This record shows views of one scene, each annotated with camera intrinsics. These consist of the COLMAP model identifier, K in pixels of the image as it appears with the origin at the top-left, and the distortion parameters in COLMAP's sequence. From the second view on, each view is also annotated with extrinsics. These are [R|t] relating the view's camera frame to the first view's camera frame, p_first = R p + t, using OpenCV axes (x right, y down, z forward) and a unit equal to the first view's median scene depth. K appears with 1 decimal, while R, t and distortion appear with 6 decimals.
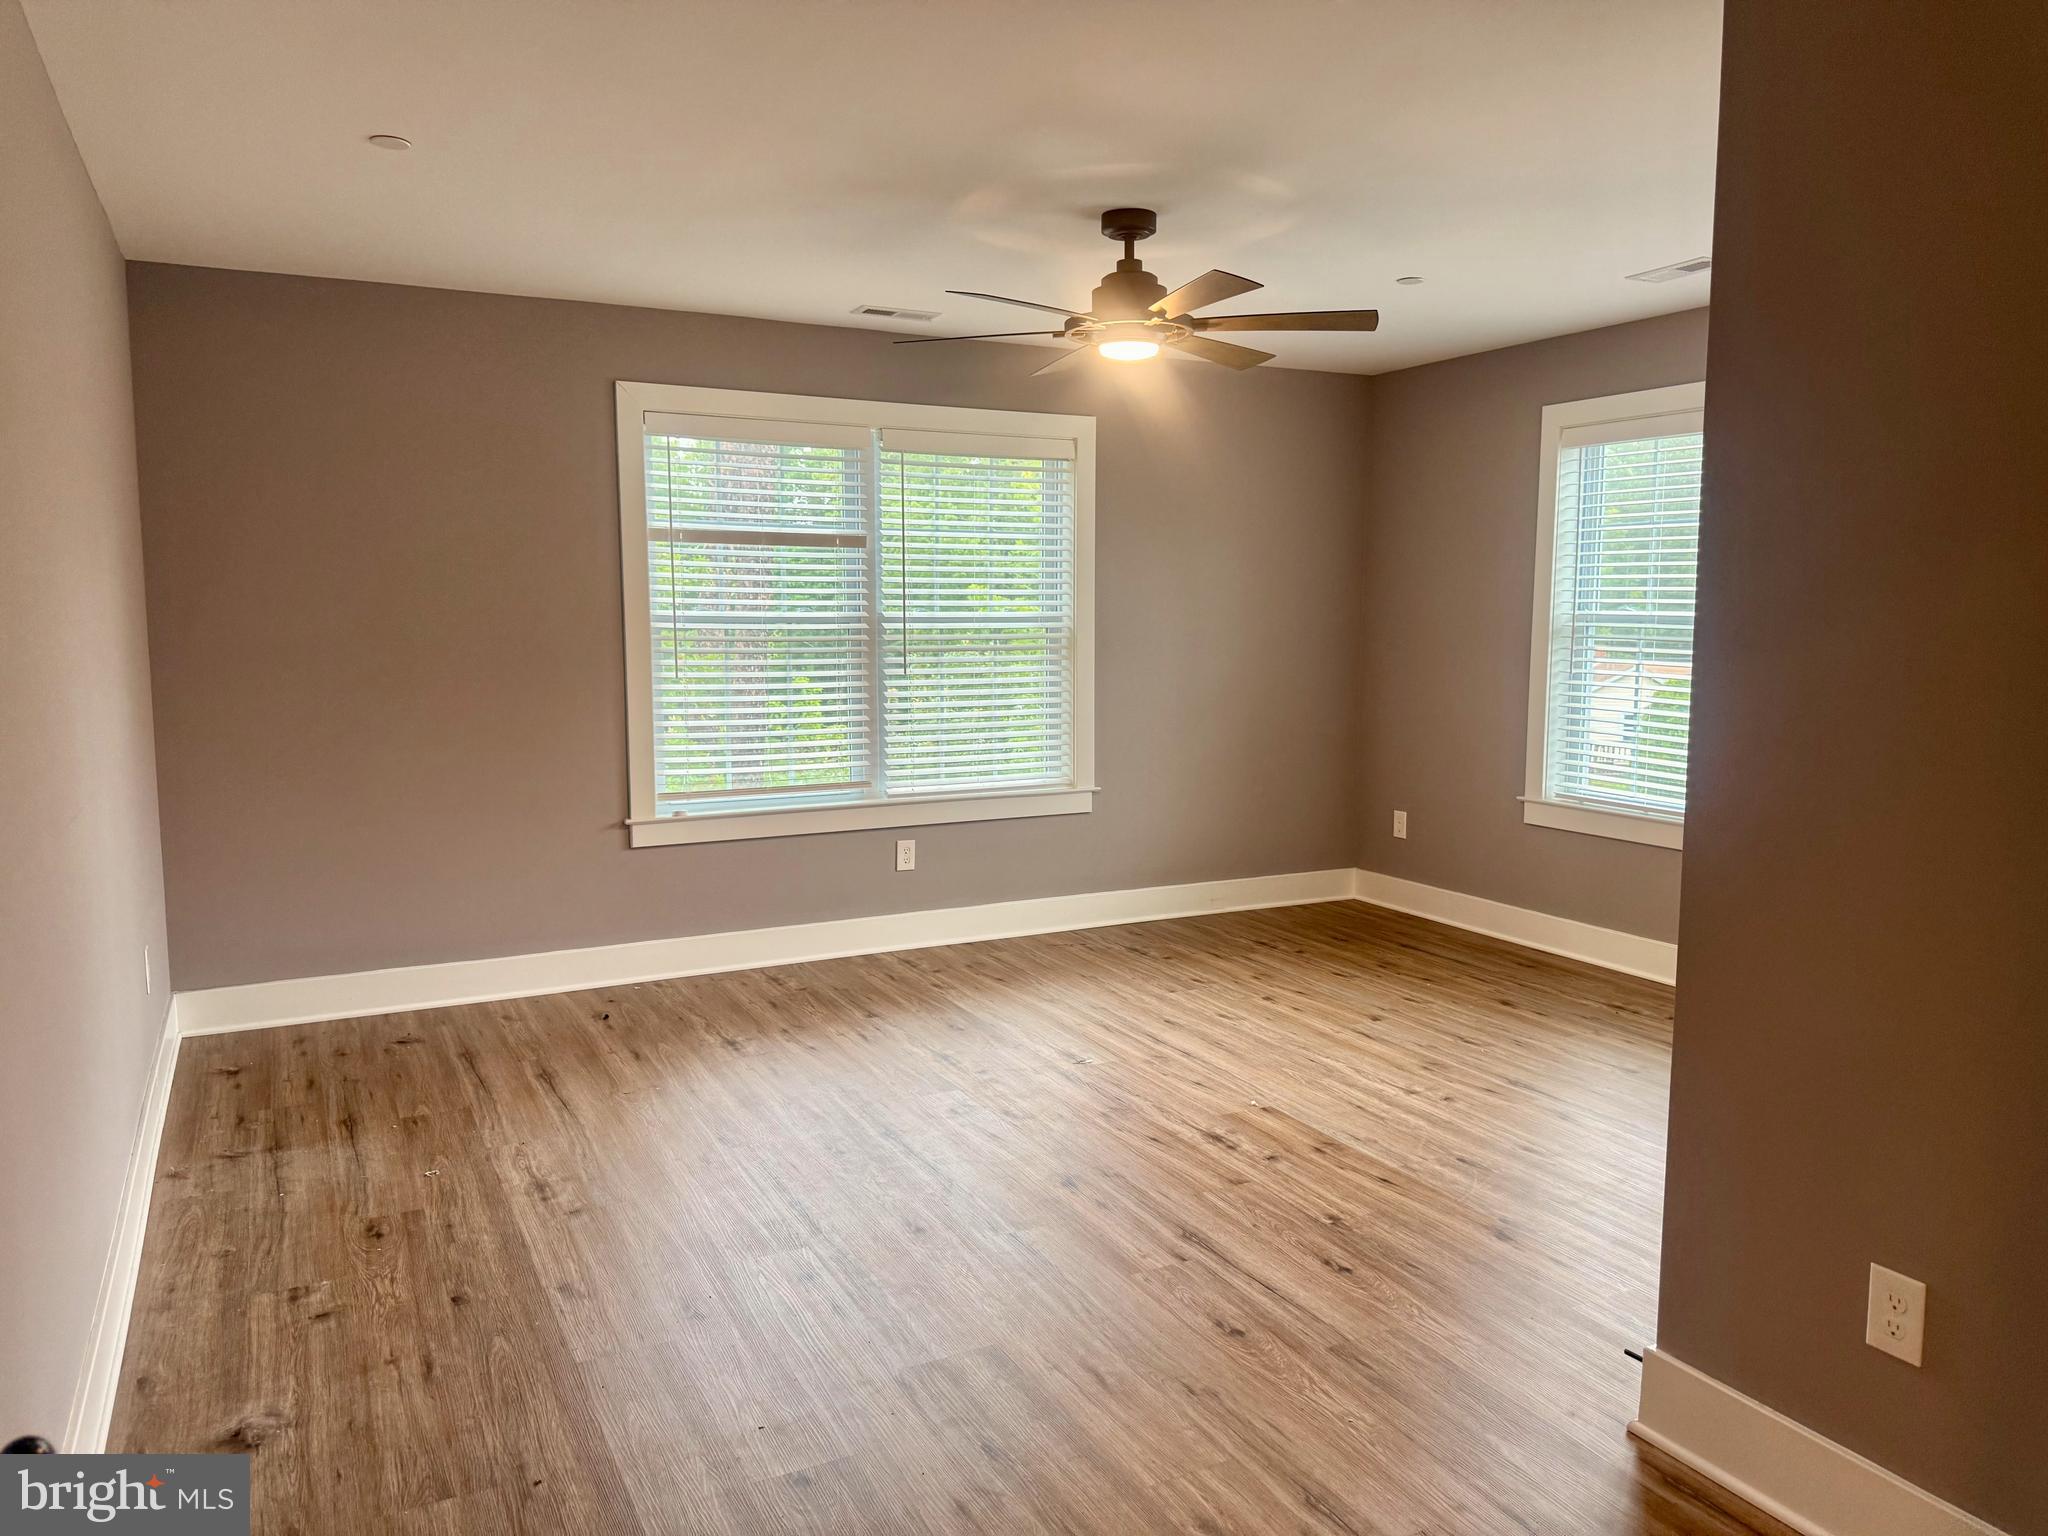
lens RADIAL K [[1469.6, 0, 1014.4], [0, 1469.6, 767.8], [0, 0, 1]] dist [0.059787, -0.063051]
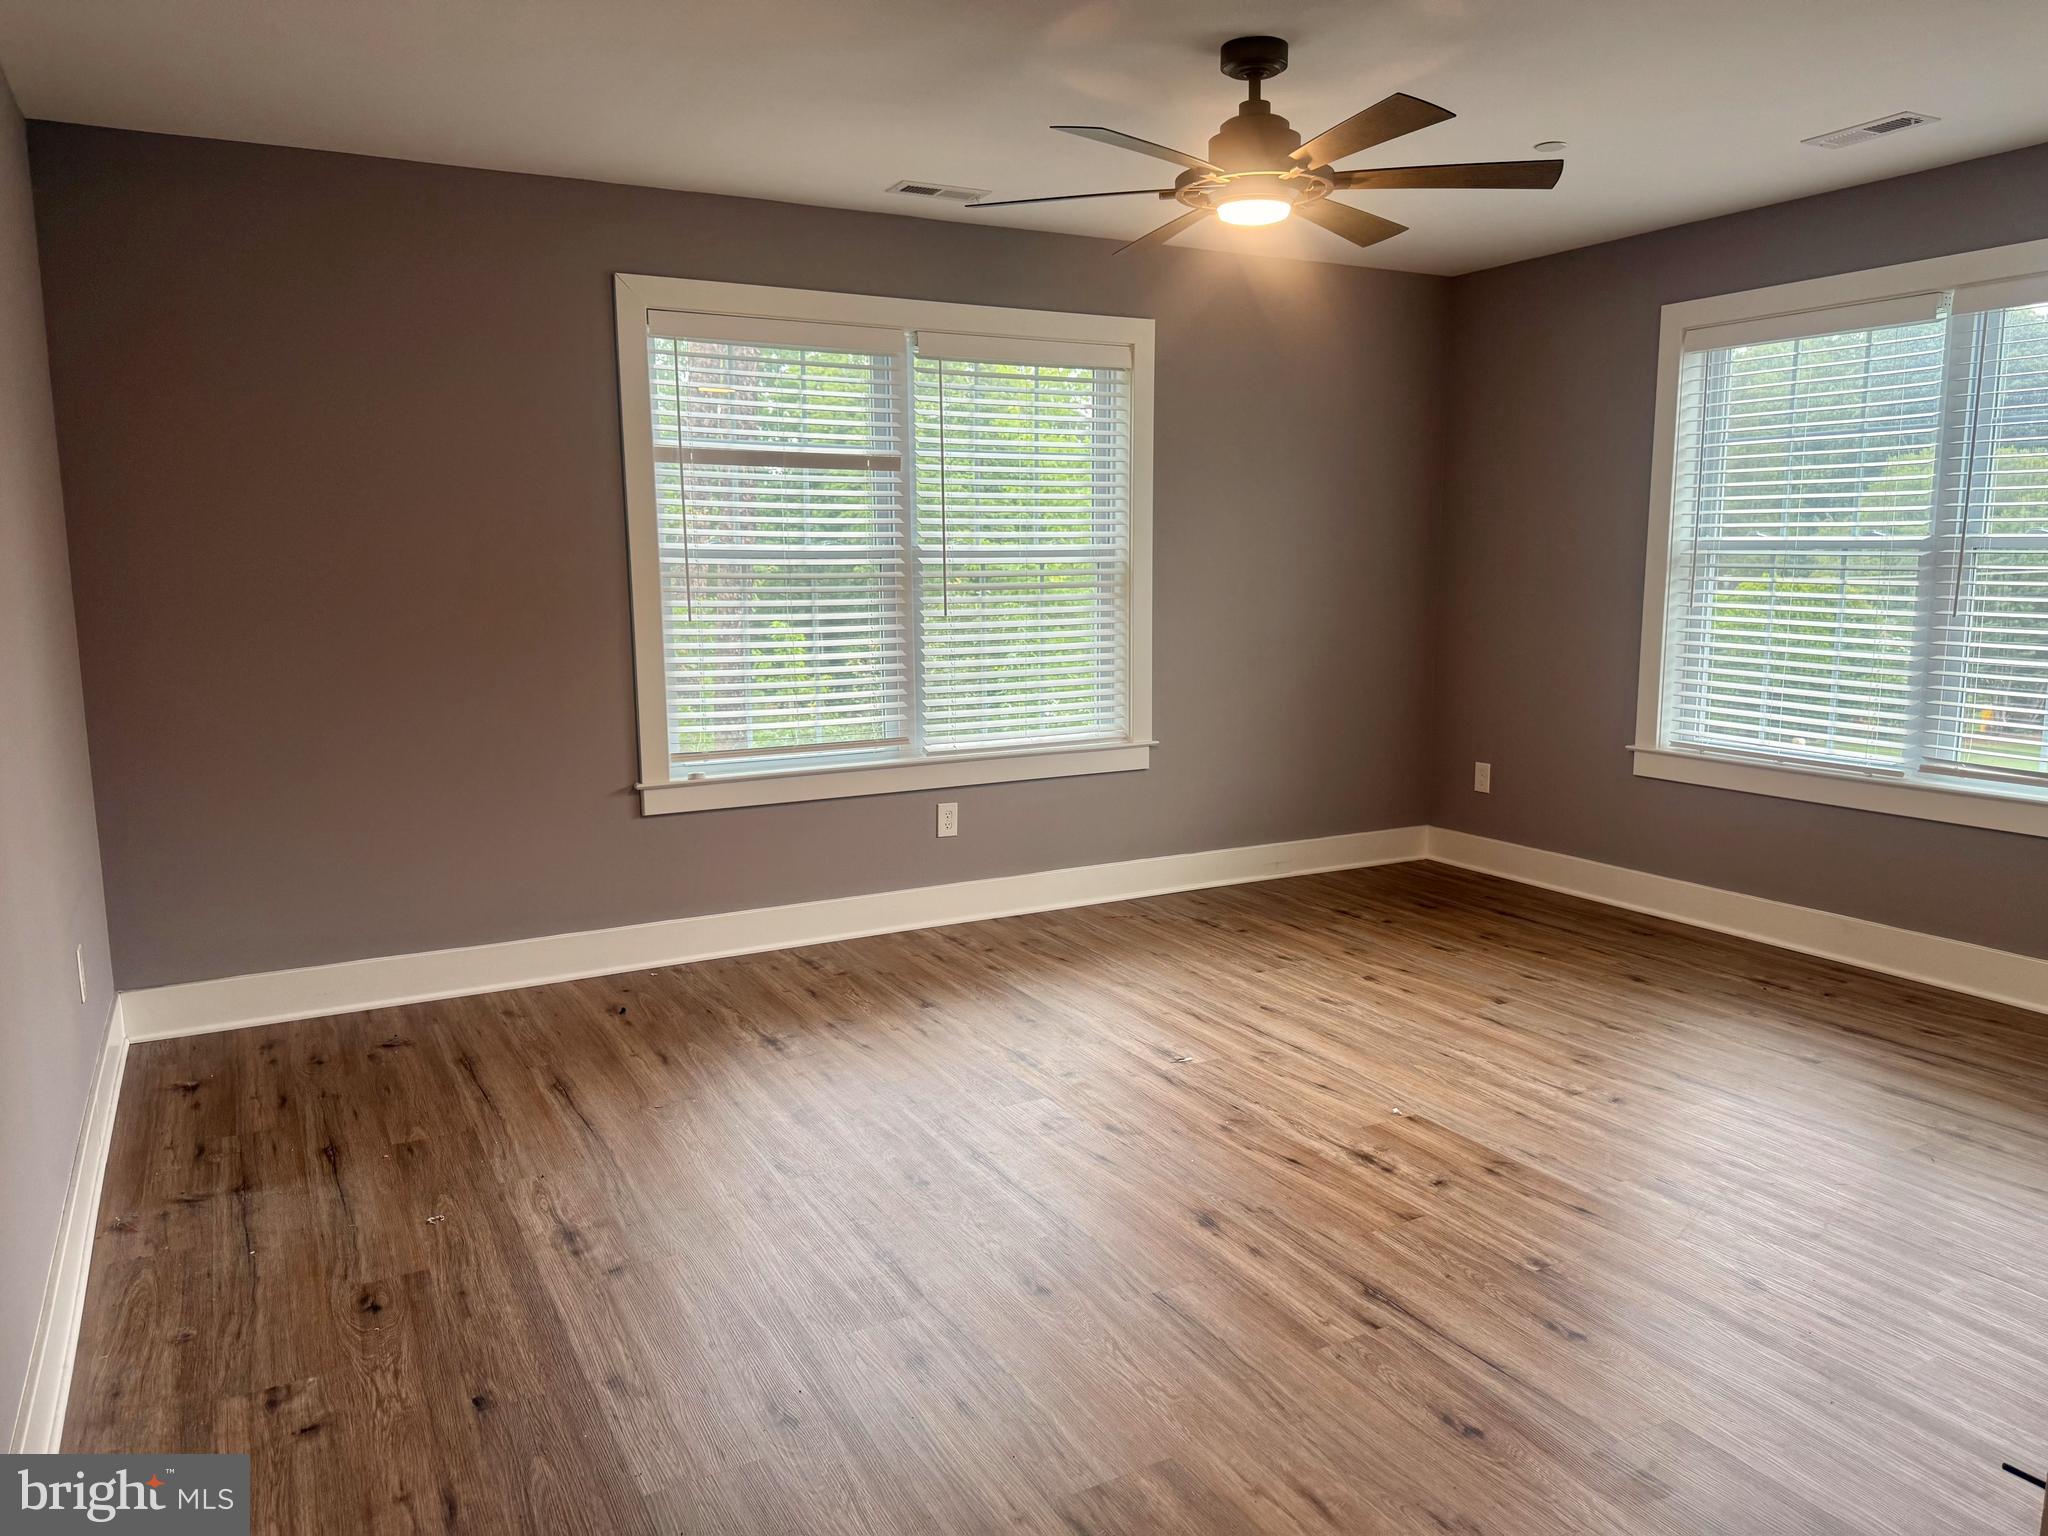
lens RADIAL K [[1469.6, 0, 1012.8], [0, 1469.6, 780.3], [0, 0, 1]] dist [0.059787, -0.063051]
pose [[0.999717, -0.011020, 0.021063, -0.070748], [0.010116, 0.999043, 0.042564, -0.002368], [-0.021512, -0.042339, 0.998872, 0.146858]]
